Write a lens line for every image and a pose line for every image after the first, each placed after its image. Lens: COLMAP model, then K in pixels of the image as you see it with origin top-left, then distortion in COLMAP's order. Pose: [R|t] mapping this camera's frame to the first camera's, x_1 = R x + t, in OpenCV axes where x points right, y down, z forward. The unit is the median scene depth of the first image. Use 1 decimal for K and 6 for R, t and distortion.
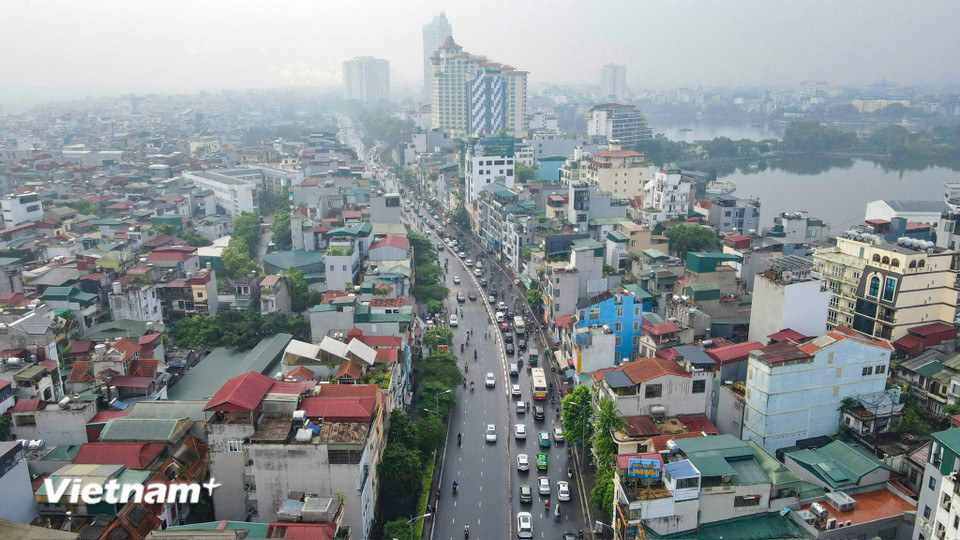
lens RADIAL K [[711.9, 0, 486.3], [0, 711.9, 276.3], [0, 0, 1]] dist [0.009281, 0.033387]
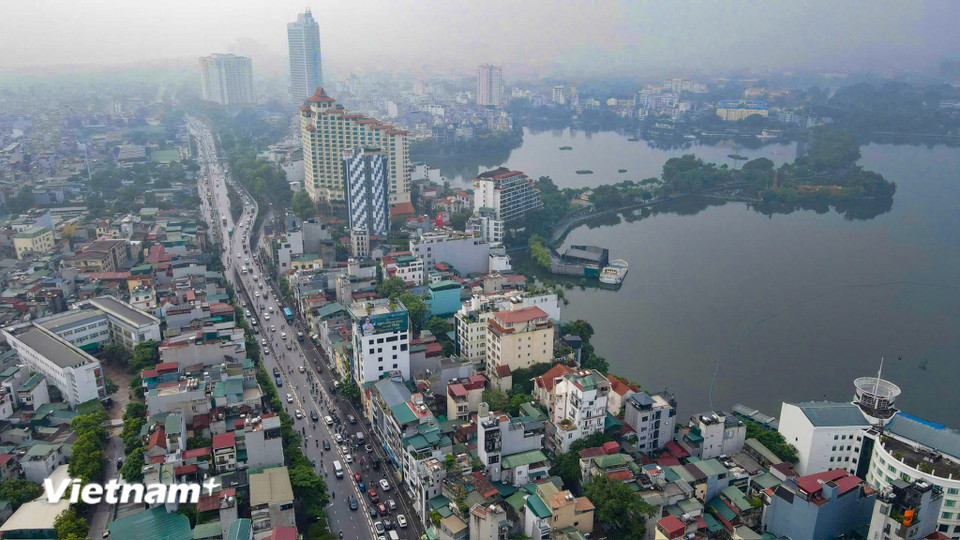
lens RADIAL K [[711.9, 0, 486.1], [0, 711.9, 262.3], [0, 0, 1]] dist [0.009281, 0.033387]
pose [[0.984940, -0.047311, 0.166296, -0.005575], [0.041632, 0.998430, 0.037477, -0.169821], [-0.167808, -0.029989, 0.985363, 0.061696]]
